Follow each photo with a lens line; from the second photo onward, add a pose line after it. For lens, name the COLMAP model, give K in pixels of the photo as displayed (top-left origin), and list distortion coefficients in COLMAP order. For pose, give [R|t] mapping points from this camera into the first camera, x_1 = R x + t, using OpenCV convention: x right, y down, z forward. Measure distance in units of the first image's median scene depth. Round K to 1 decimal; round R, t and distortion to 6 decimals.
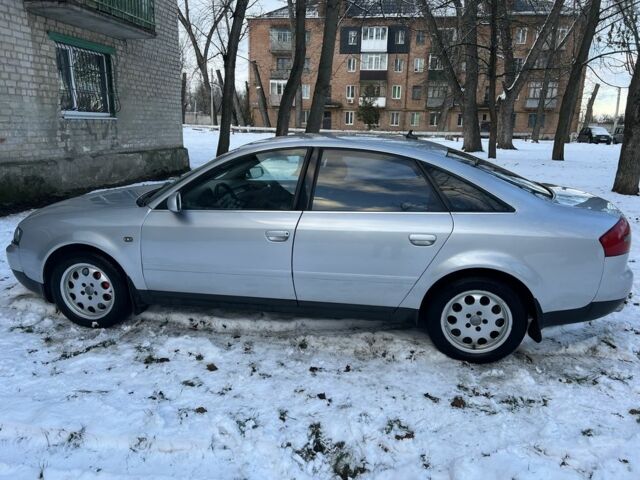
lens RADIAL K [[483.2, 0, 324.3], [0, 483.2, 245.6], [0, 0, 1]] dist [0.057939, -0.067440]
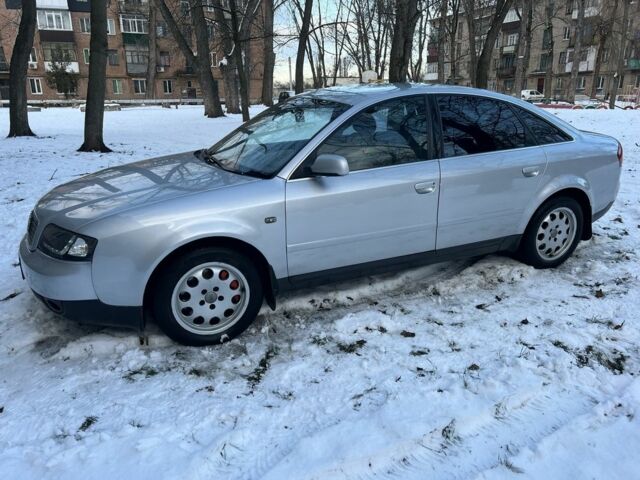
lens RADIAL K [[483.2, 0, 324.2], [0, 483.2, 238.7], [0, 0, 1]] dist [0.057939, -0.067440]
pose [[0.813960, -0.191421, 0.548477, -1.015952], [0.165656, 0.981433, 0.096685, -0.055810], [-0.556801, 0.012160, 0.830557, 0.377173]]
